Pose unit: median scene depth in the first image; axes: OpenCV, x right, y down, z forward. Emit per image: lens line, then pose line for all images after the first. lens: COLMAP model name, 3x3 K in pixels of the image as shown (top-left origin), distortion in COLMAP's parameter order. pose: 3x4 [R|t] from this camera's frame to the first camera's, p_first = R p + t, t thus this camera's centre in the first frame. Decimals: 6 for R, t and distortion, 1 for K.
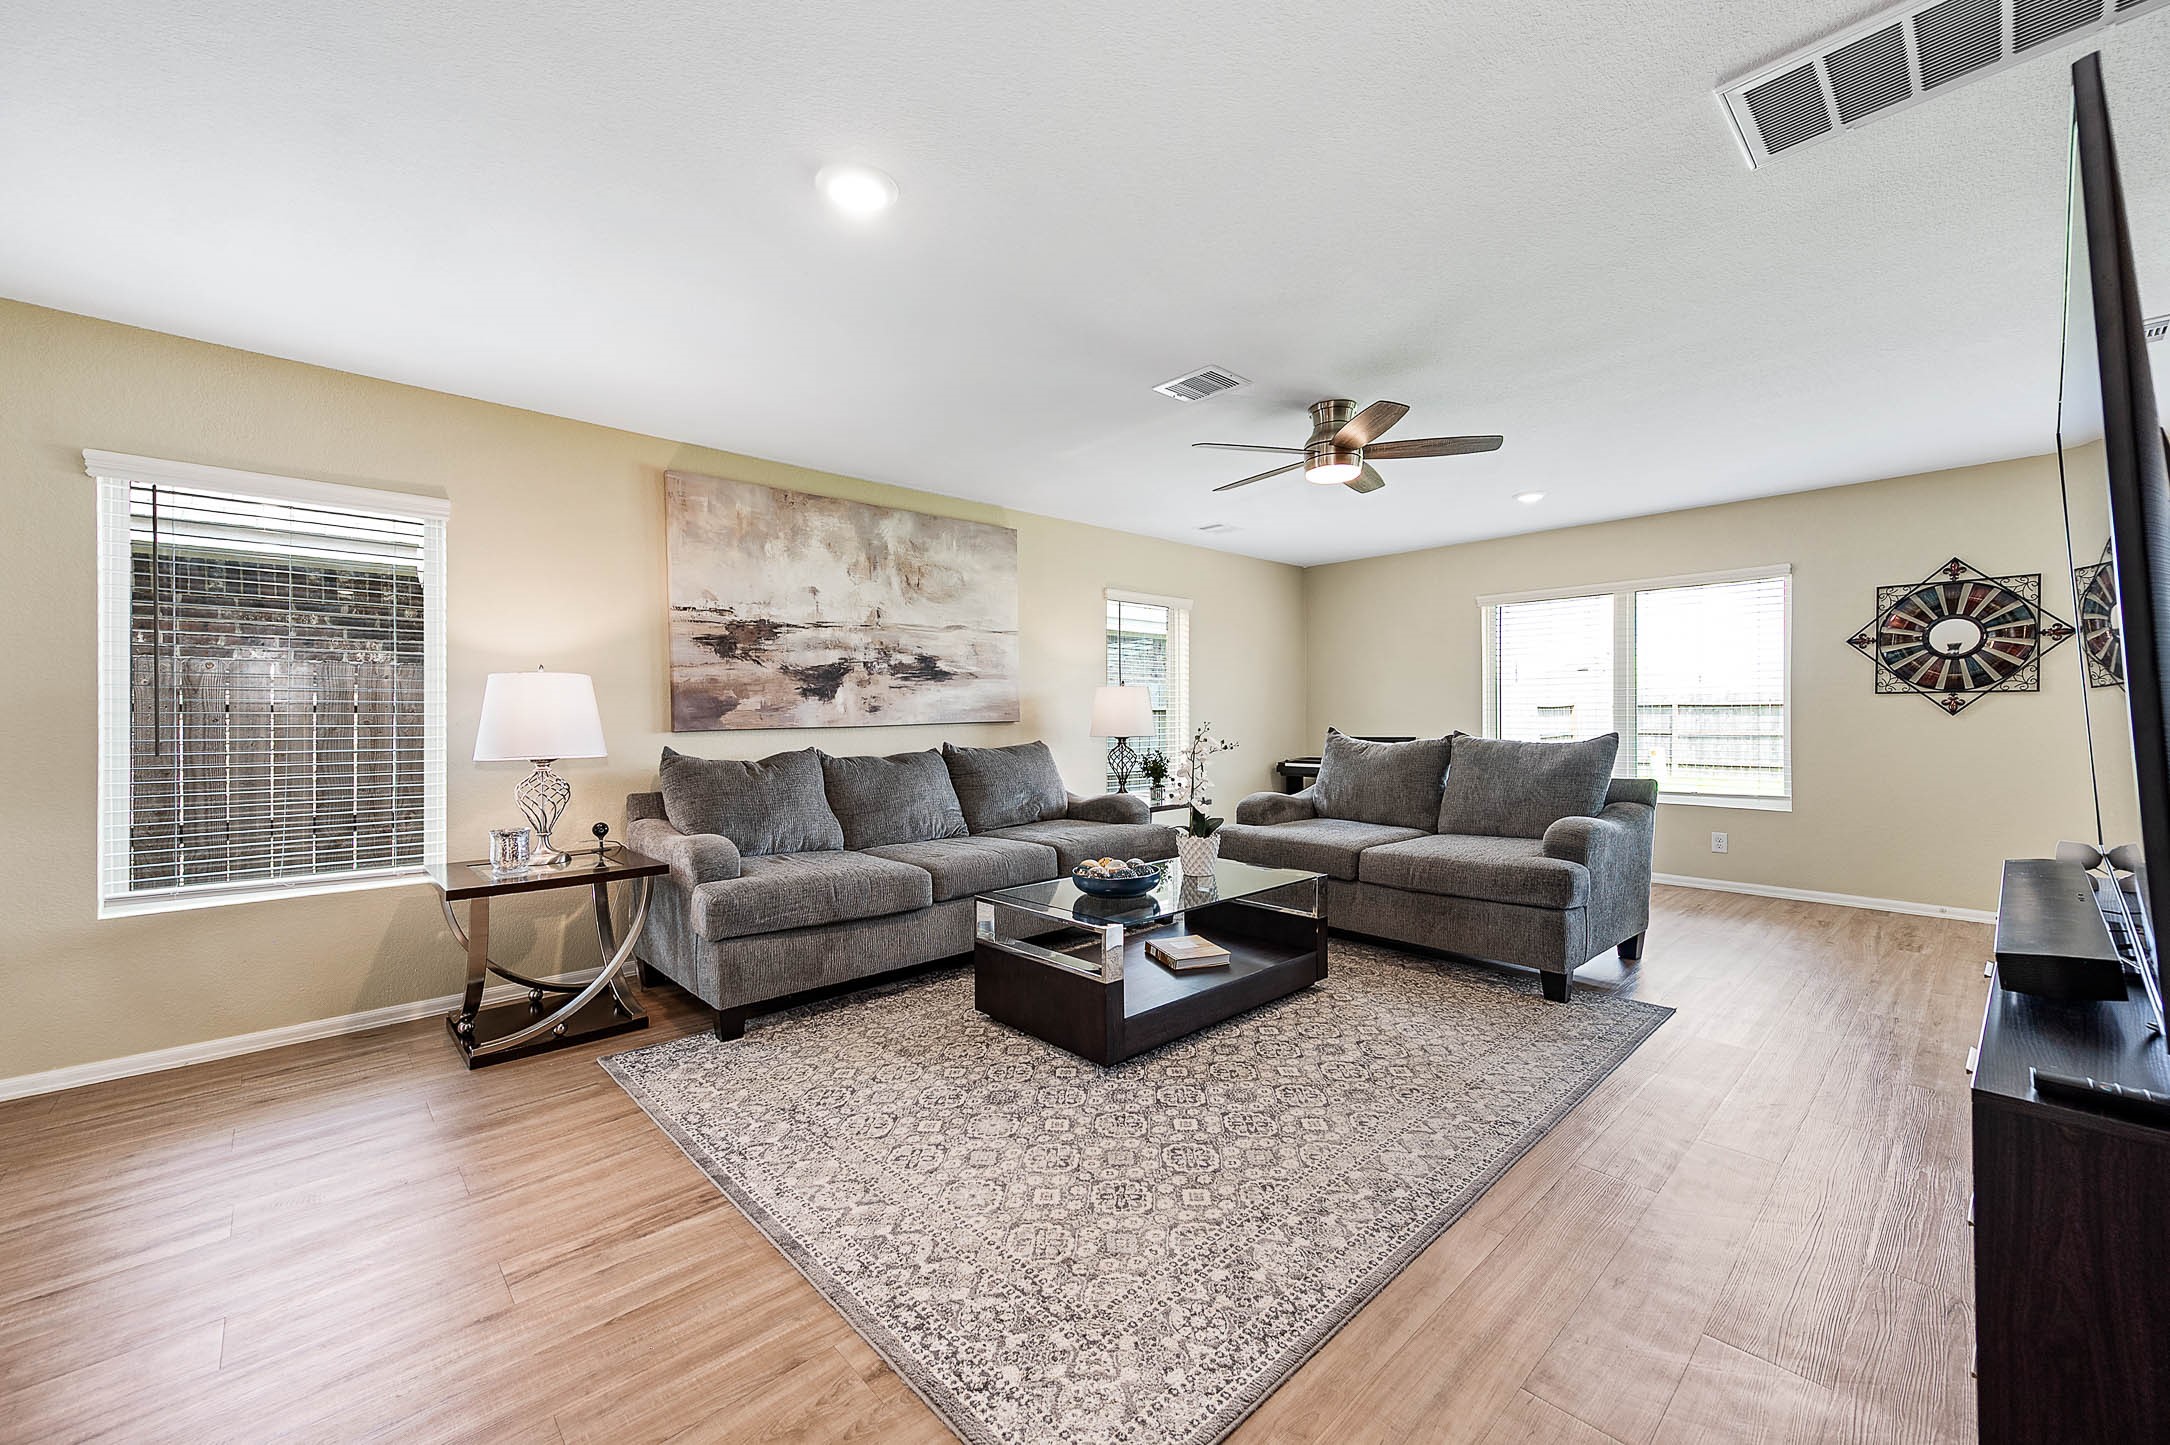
lens RADIAL K [[856.1, 0, 1083.7], [0, 856.1, 713.6], [0, 0, 1]] dist [0.017010, -0.000054]
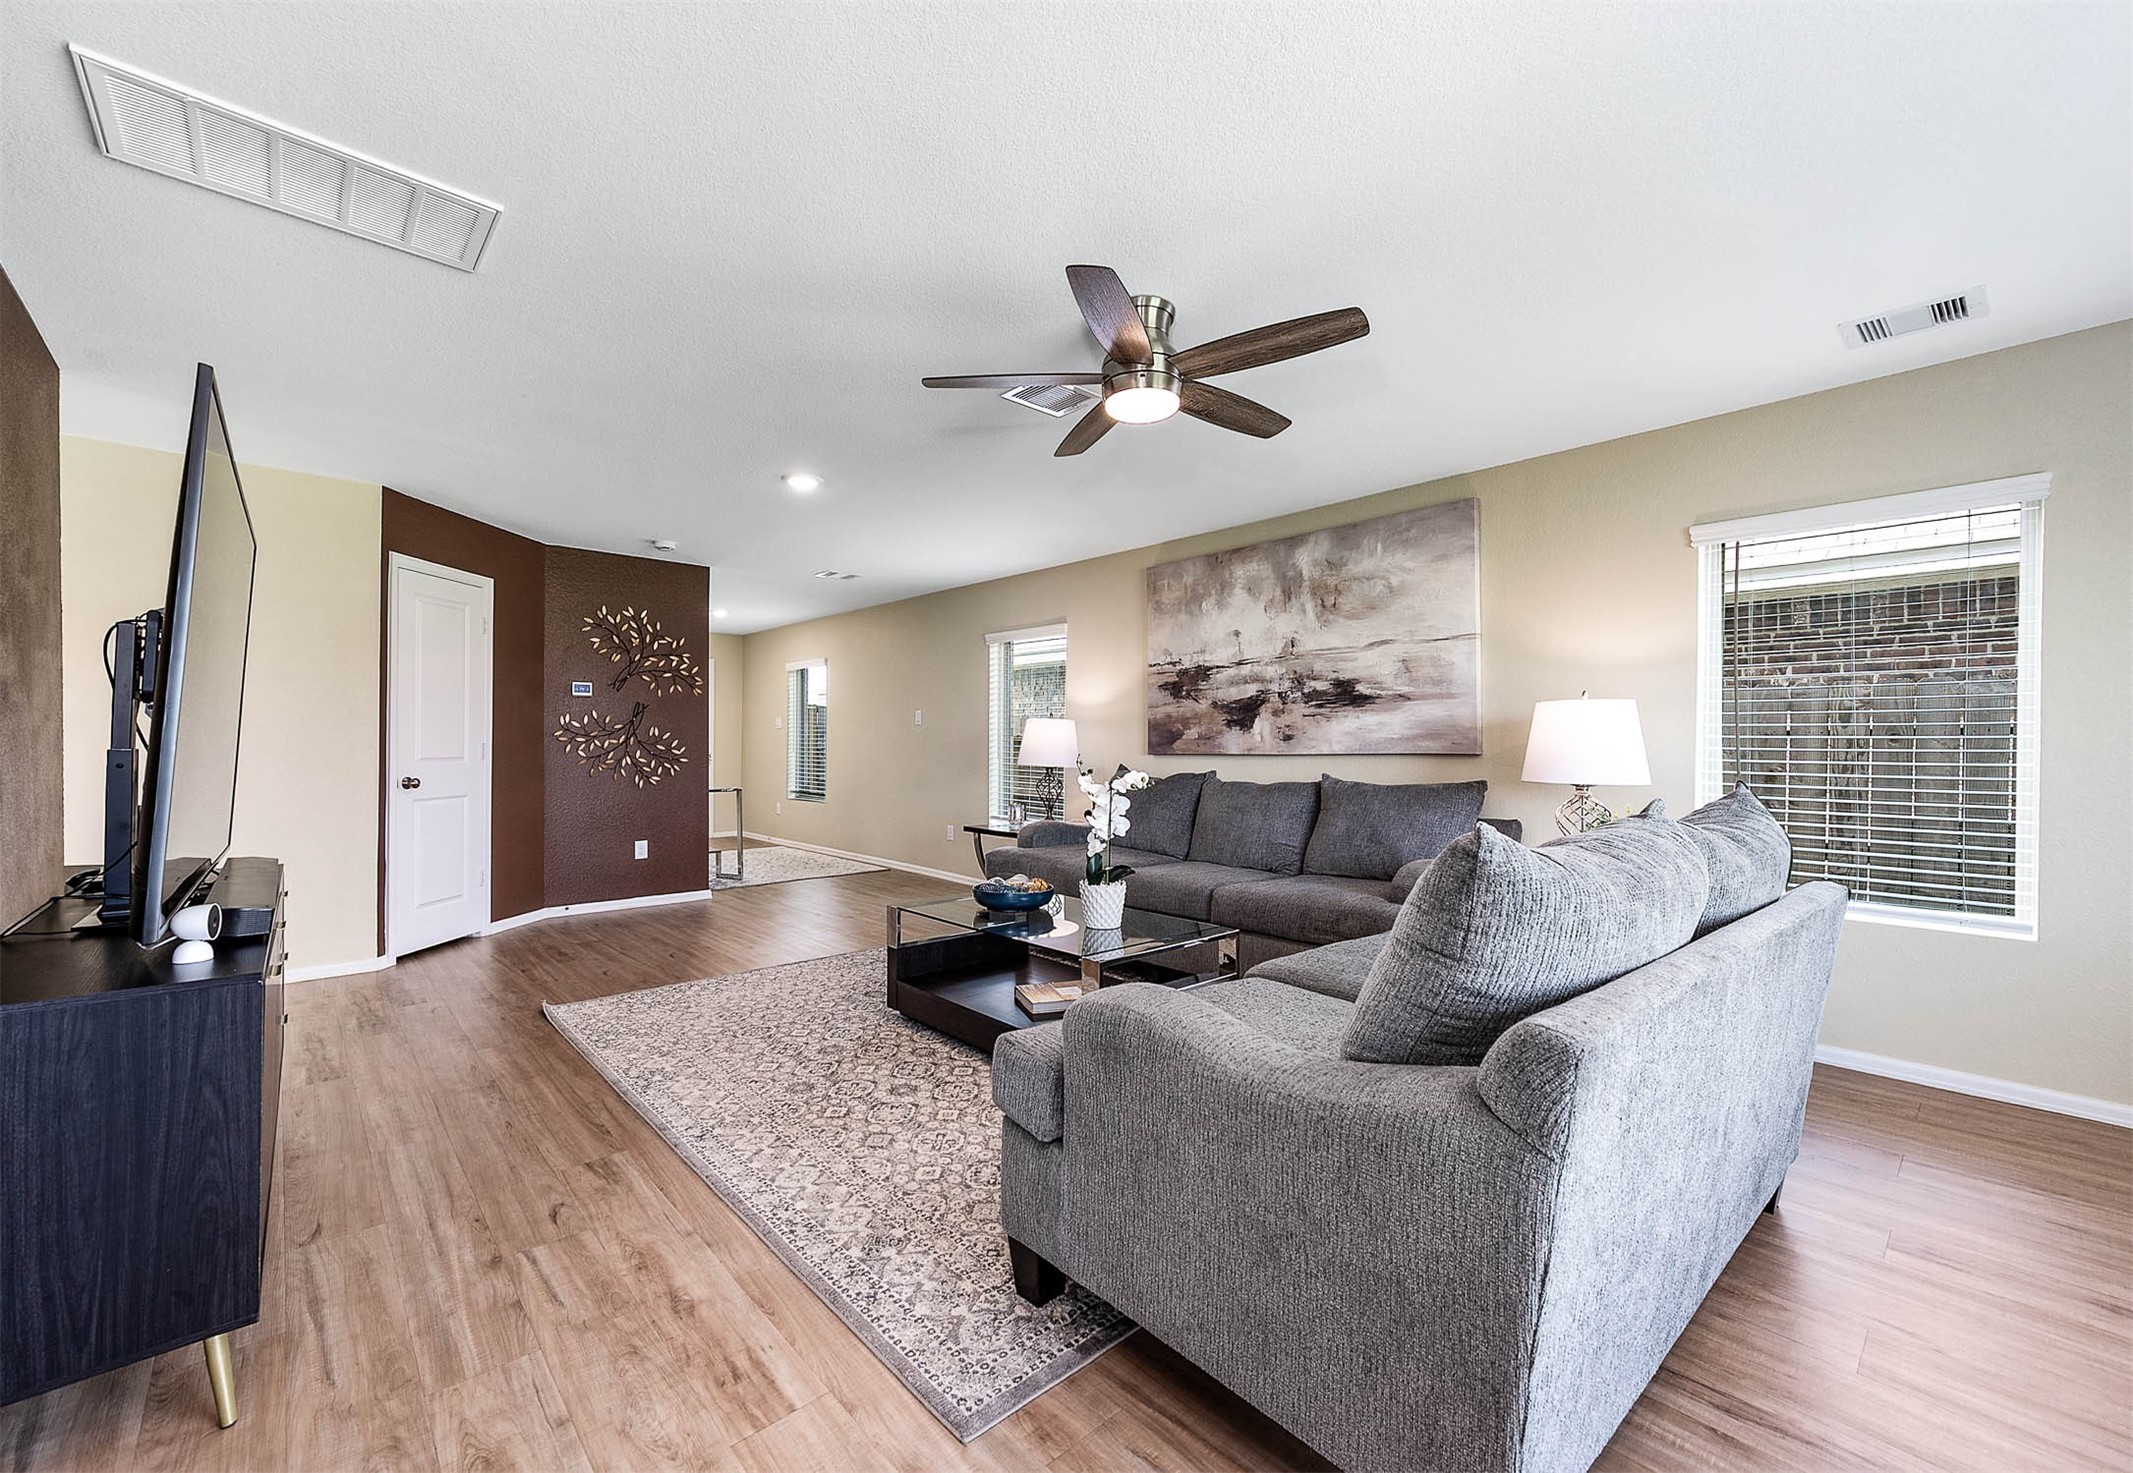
lens RADIAL K [[868.5, 0, 1049.0], [0, 868.5, 732.5], [0, 0, 1]] dist [0.014712, 0.000358]
pose [[-0.031830, -0.004835, -0.999482, 0.818717], [-0.001741, 0.999987, -0.004782, -0.006476], [0.999492, 0.001588, -0.031838, 0.770940]]
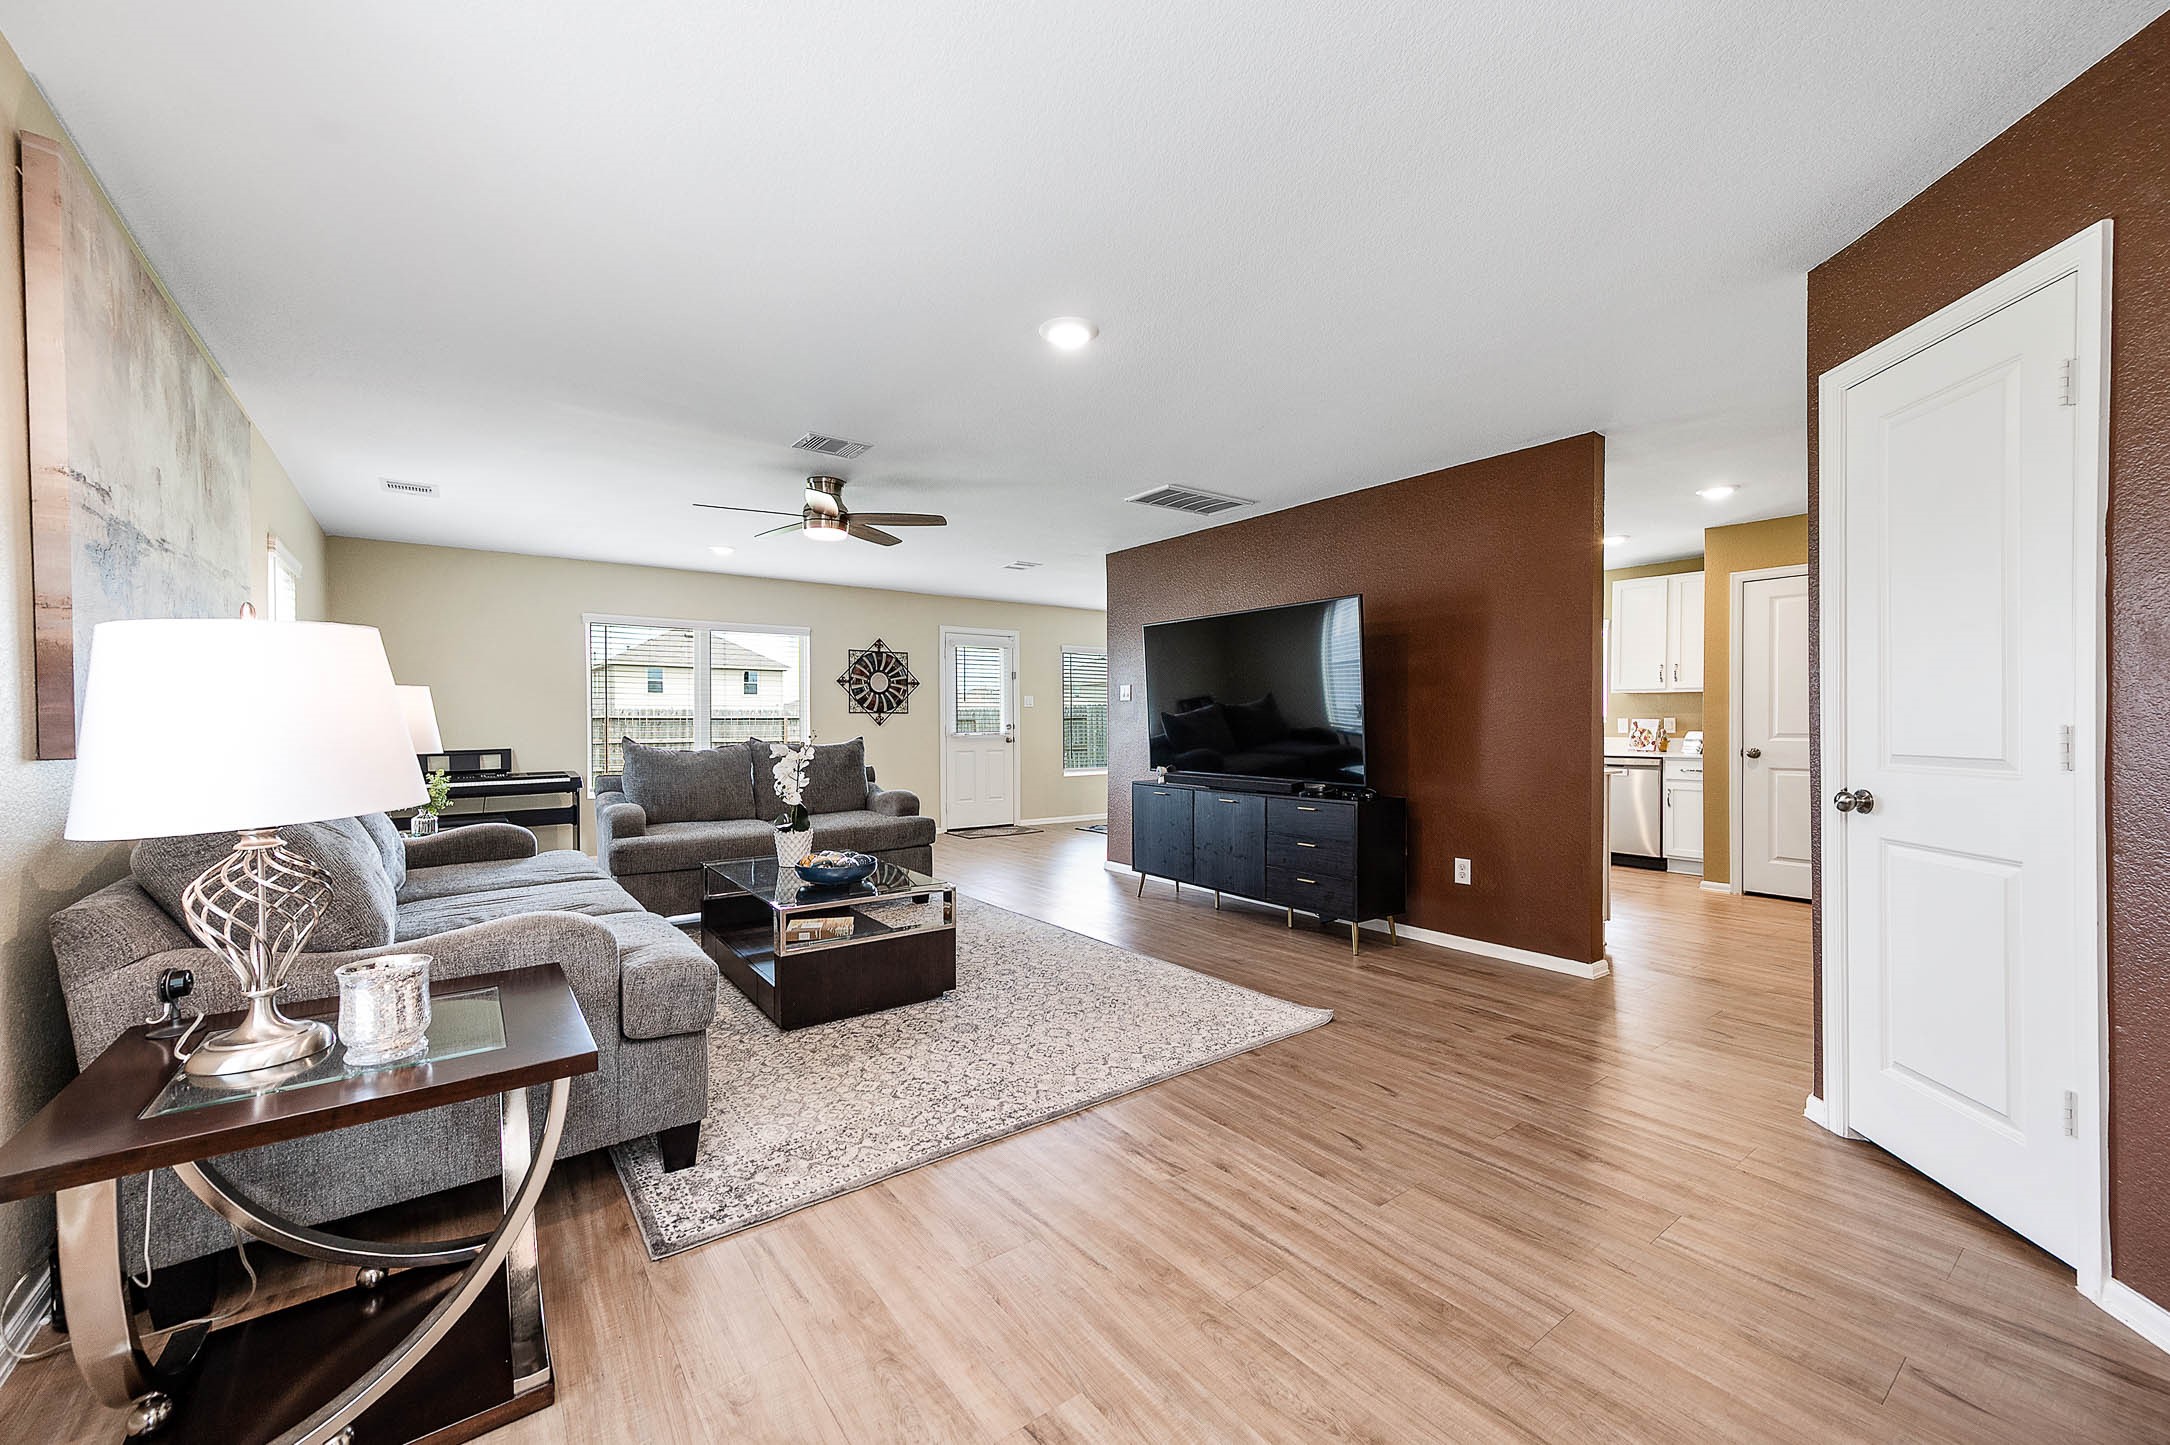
lens RADIAL K [[852.0, 0, 1089.5], [0, 852.0, 722.8], [0, 0, 1]] dist [0.017067, 0.000292]
pose [[0.107276, 0.003742, 0.994222, -0.747283], [0.001359, 0.999991, -0.003910, 0.003735], [-0.994228, 0.001771, 0.107270, 0.390011]]
